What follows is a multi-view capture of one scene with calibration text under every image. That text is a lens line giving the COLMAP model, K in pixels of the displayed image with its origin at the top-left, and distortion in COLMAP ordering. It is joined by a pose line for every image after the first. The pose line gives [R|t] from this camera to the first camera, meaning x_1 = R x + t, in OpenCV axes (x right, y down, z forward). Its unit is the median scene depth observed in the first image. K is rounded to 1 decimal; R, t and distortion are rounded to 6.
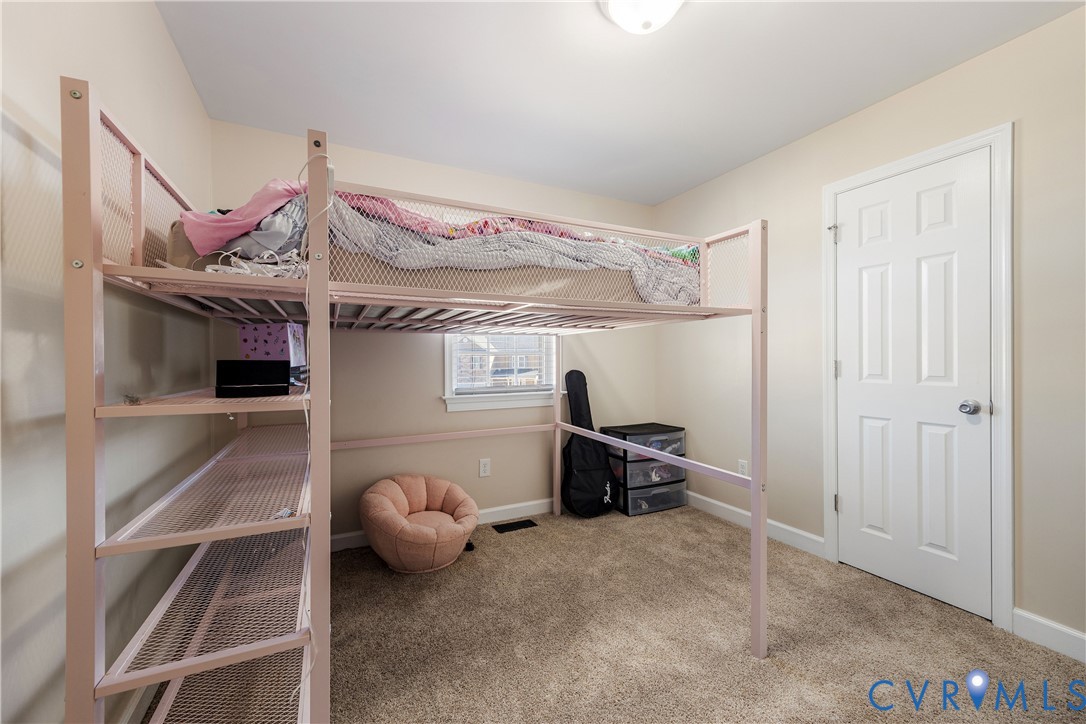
lens RADIAL K [[440.4, 0, 538.3], [0, 440.4, 367.6], [0, 0, 1]] dist [0.008910, 0.000134]
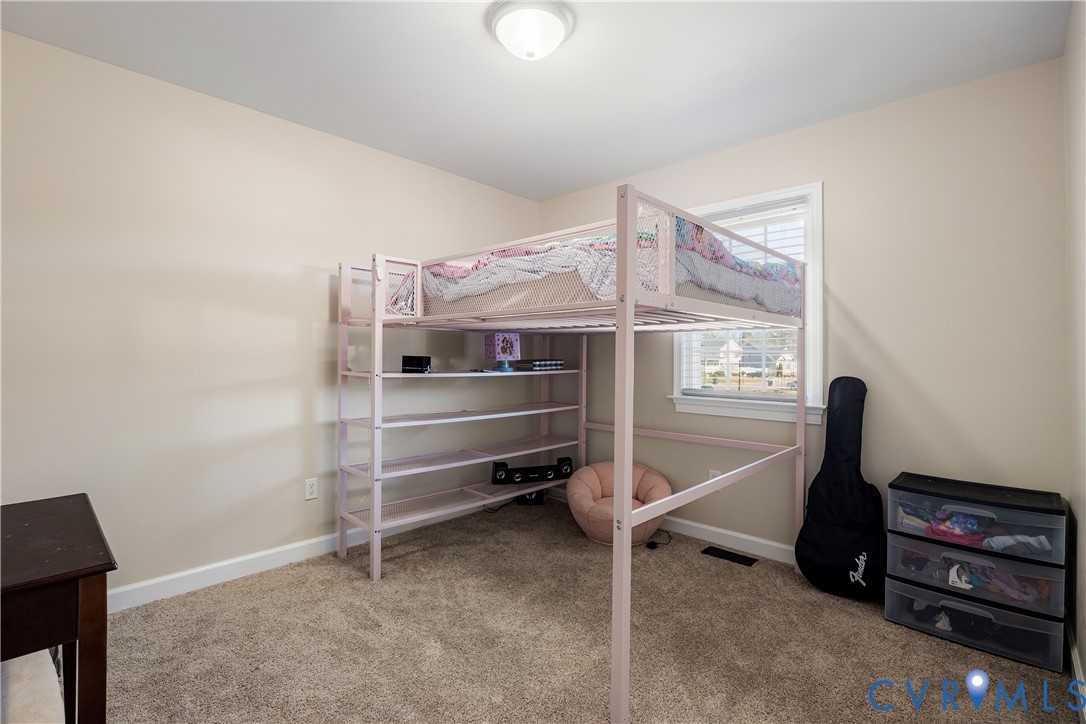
lens RADIAL K [[494.7, 0, 533.1], [0, 494.7, 351.2], [0, 0, 1]] dist [-0.008483, -0.002449]
pose [[0.333913, 0.001028, -0.942604, 0.743404], [-0.031594, 0.999450, -0.010103, -0.013616], [0.942074, 0.033154, 0.333761, 0.327067]]
